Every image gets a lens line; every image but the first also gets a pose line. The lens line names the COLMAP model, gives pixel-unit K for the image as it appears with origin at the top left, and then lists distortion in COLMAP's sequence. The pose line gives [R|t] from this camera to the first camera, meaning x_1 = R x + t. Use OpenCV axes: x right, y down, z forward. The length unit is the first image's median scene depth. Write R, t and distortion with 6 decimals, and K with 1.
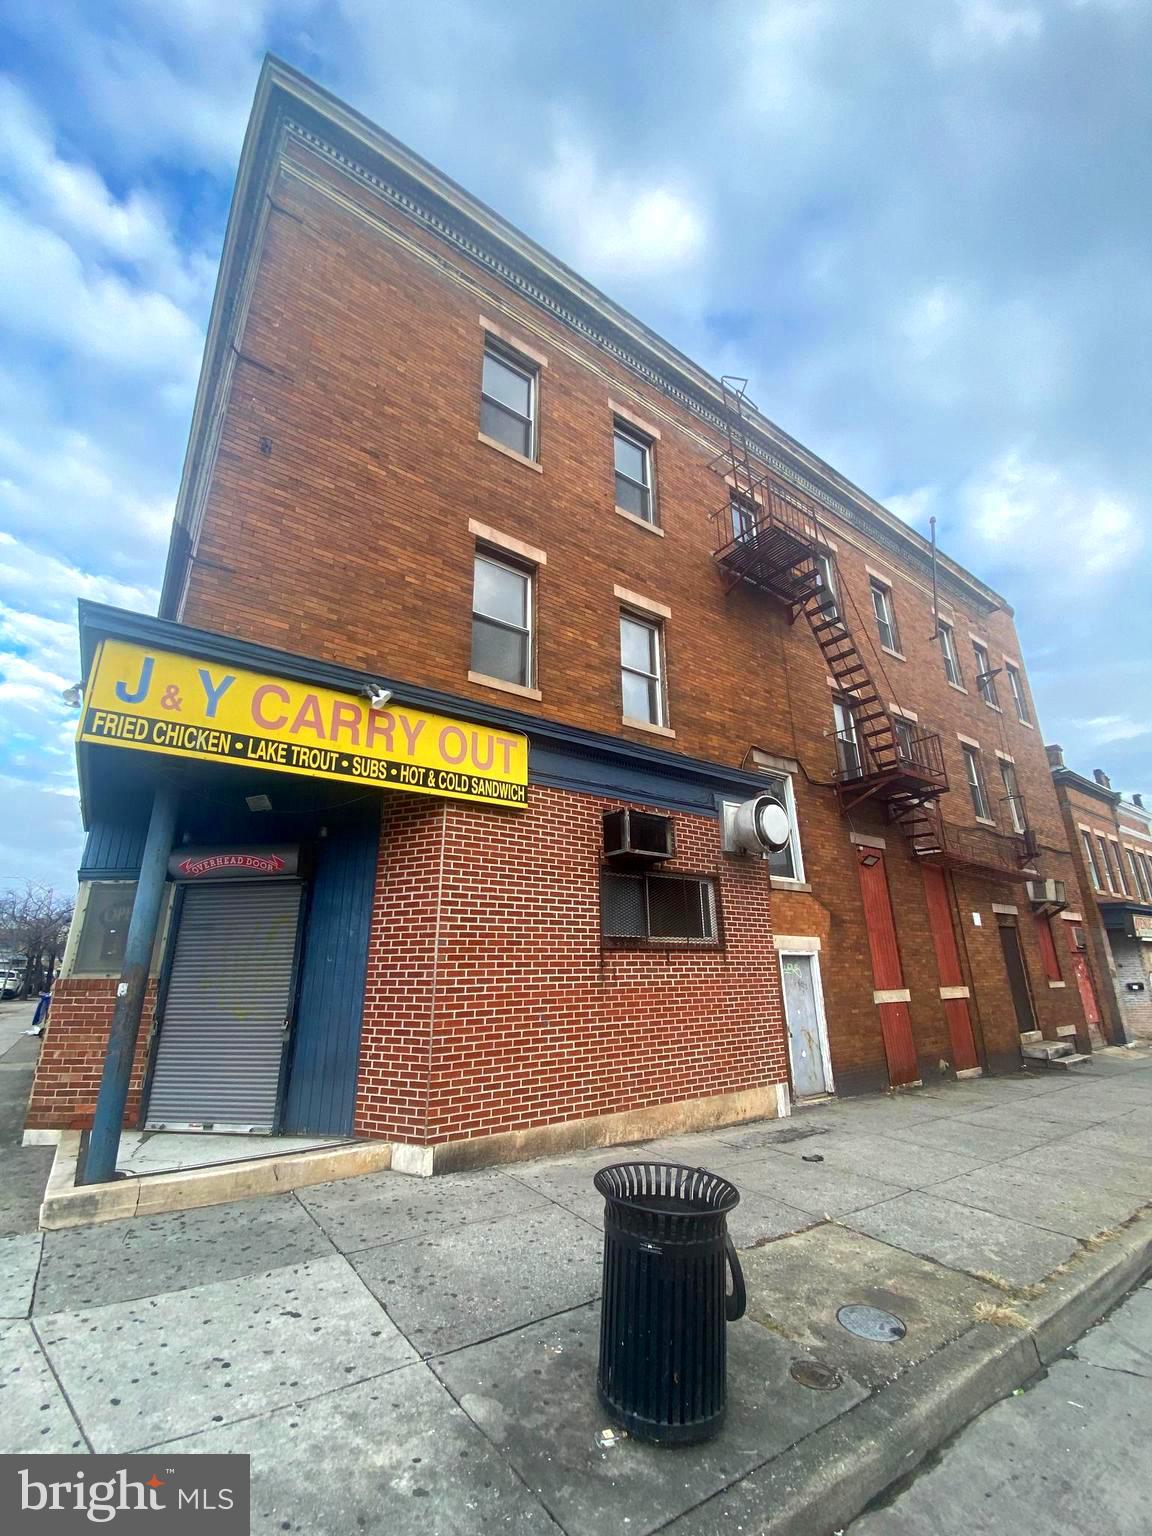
lens RADIAL K [[620.4, 0, 591.3], [0, 620.4, 764.5], [0, 0, 1]] dist [0.004372, -0.010865]
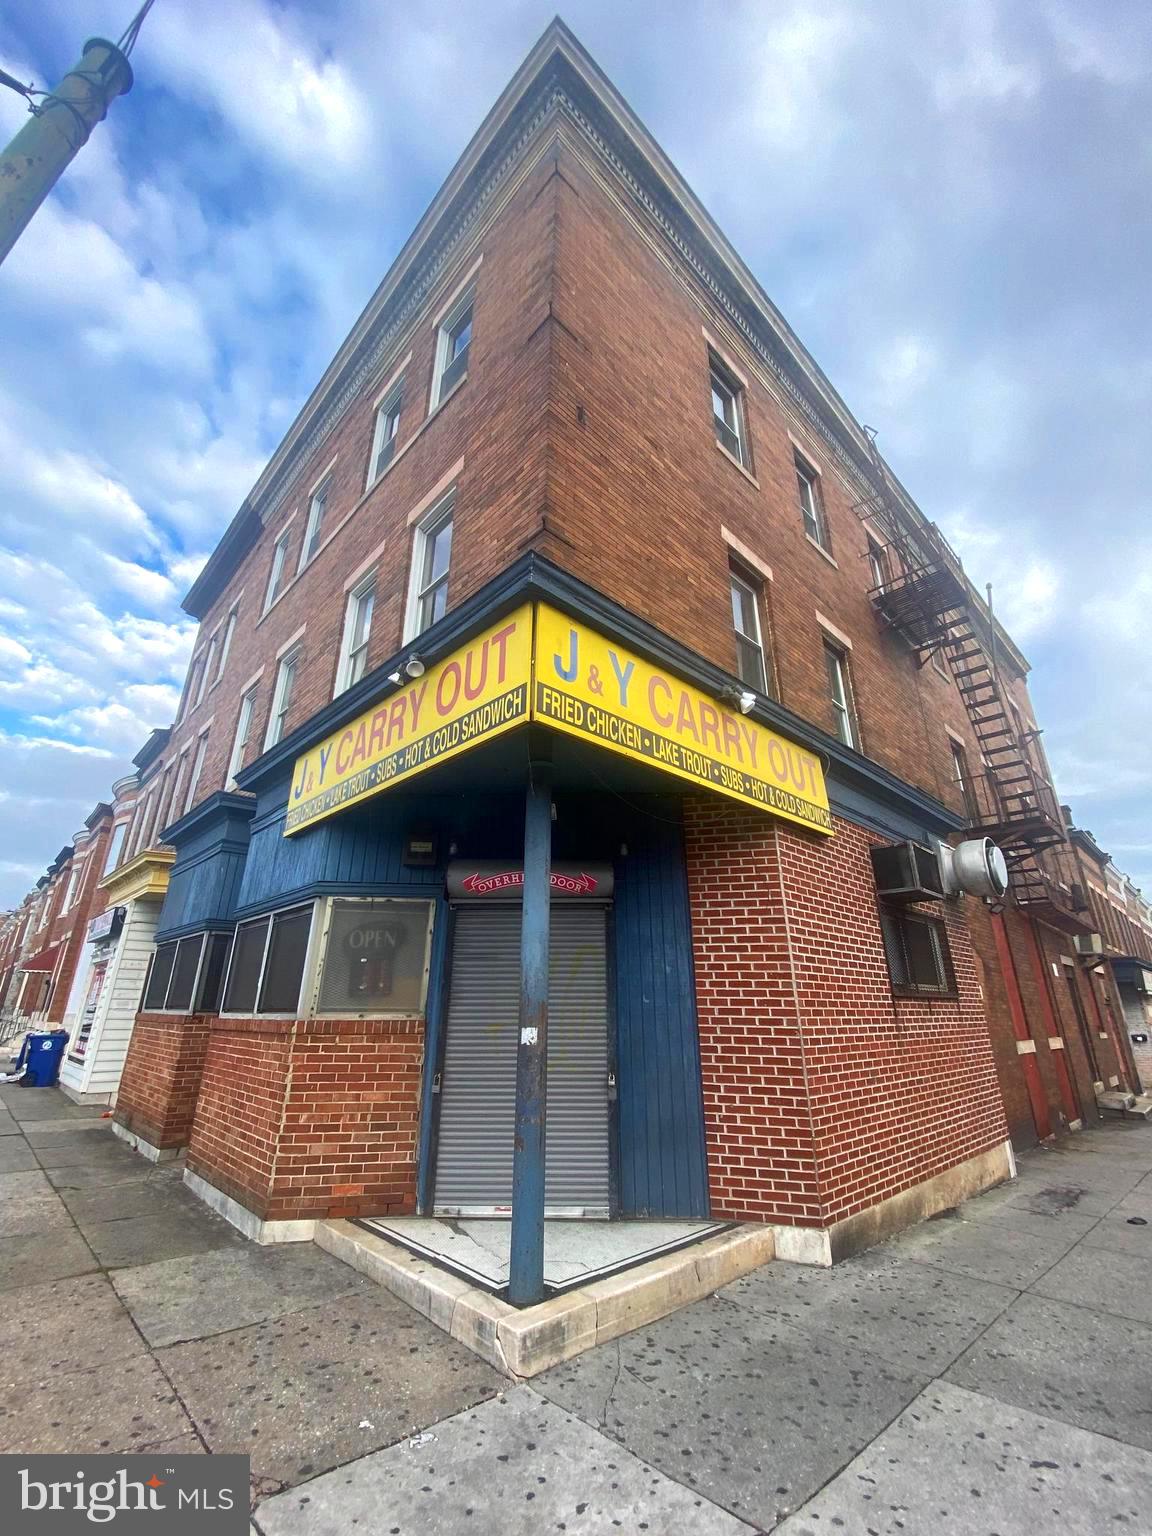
lens RADIAL K [[620.4, 0, 578.3], [0, 620.4, 762.6], [0, 0, 1]] dist [0.004372, -0.010865]
pose [[0.990231, 0.067129, 0.122213, -0.662454], [-0.059357, 0.996041, -0.066168, 0.051099], [-0.126171, 0.058267, 0.990296, 0.150601]]
